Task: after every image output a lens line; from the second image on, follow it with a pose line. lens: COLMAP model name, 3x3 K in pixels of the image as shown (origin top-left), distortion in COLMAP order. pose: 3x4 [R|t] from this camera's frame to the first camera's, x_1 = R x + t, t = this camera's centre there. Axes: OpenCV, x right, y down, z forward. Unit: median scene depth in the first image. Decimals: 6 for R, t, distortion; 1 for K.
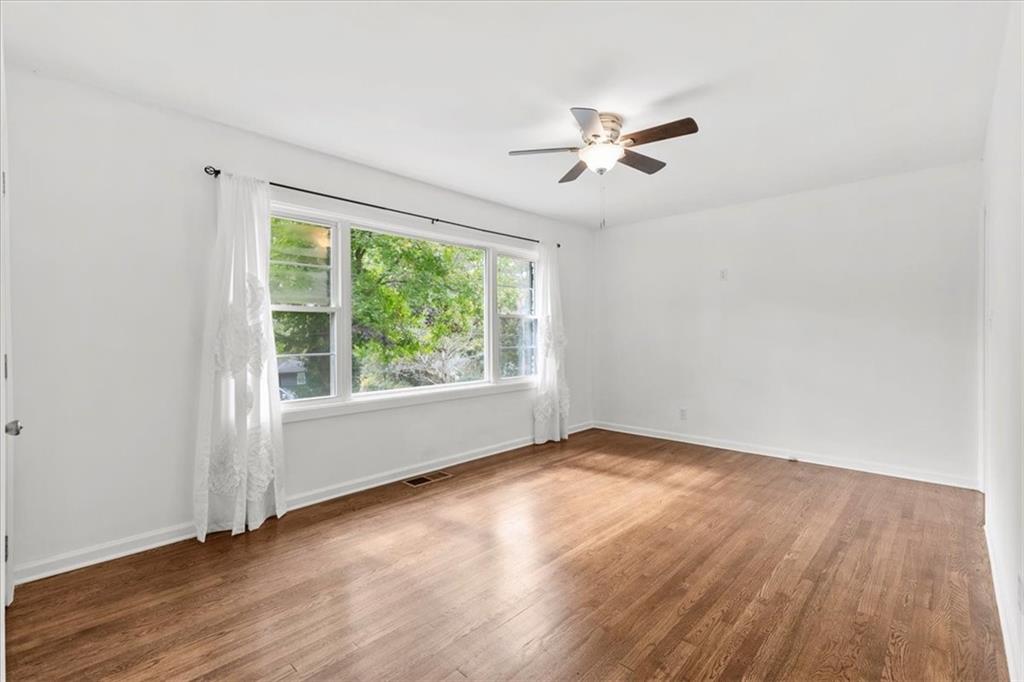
lens RADIAL K [[463.4, 0, 516.8], [0, 463.4, 335.1], [0, 0, 1]] dist [0.011898, -0.001072]
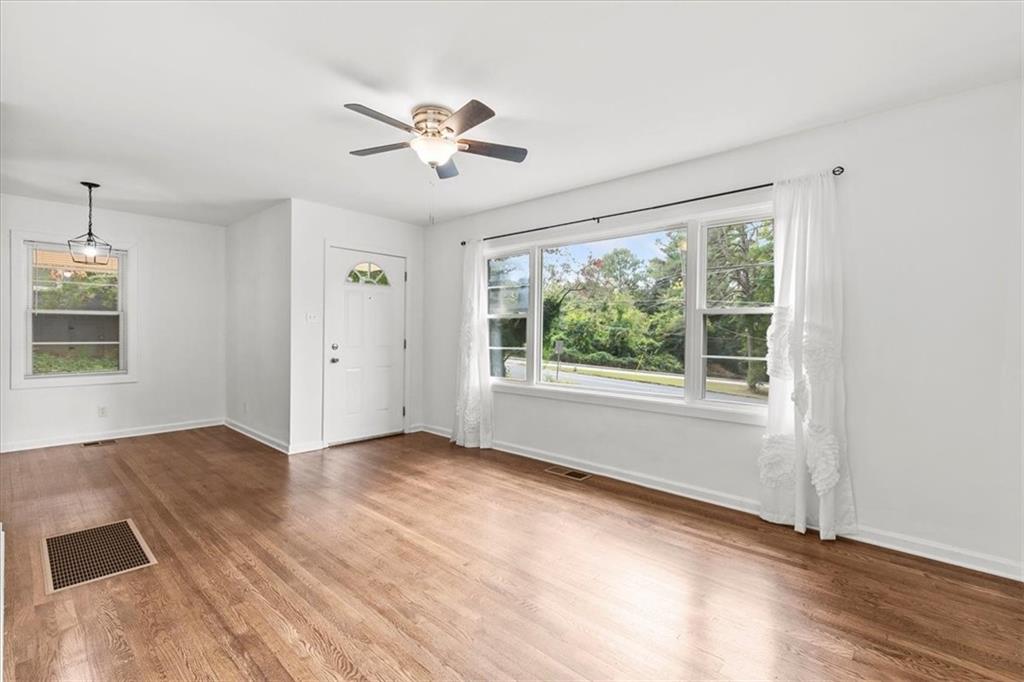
lens RADIAL K [[463.4, 0, 508.3], [0, 463.4, 339.9], [0, 0, 1]] dist [0.011898, -0.001072]
pose [[-0.000623, 0.017218, -0.999852, 1.044897], [-0.014673, 0.999744, 0.017226, -0.008651], [0.999892, 0.014681, -0.000371, 1.058851]]
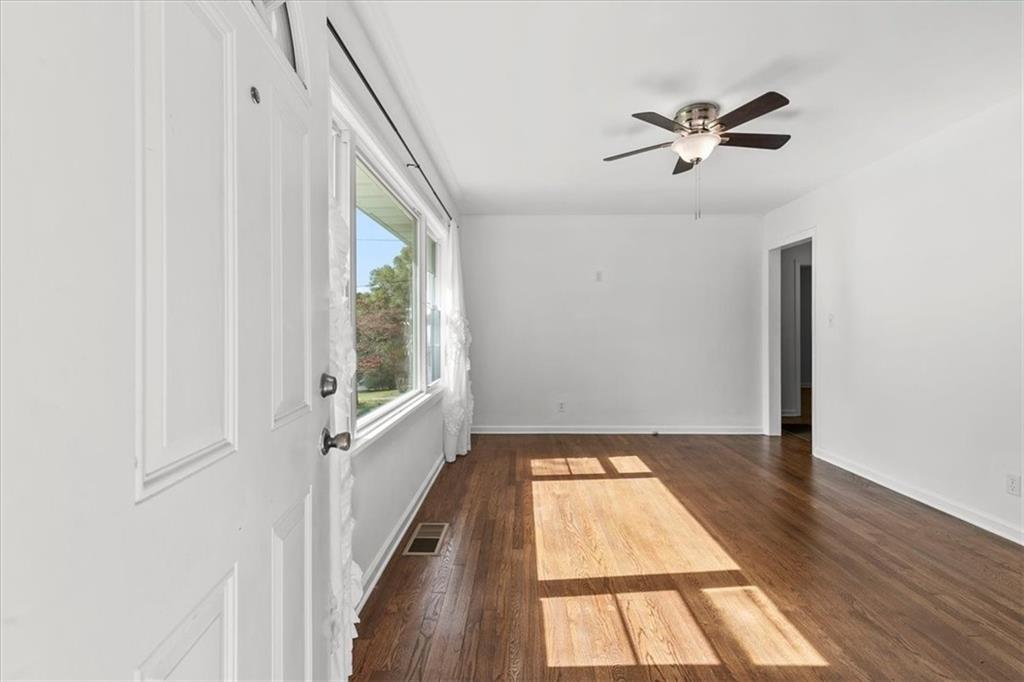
lens RADIAL K [[463.4, 0, 516.3], [0, 463.4, 333.2], [0, 0, 1]] dist [0.011898, -0.001072]
pose [[0.737091, -0.001452, 0.675792, -0.688966], [0.001169, 0.999999, 0.000873, 0.005198], [-0.675792, 0.000147, 0.737092, 0.493421]]
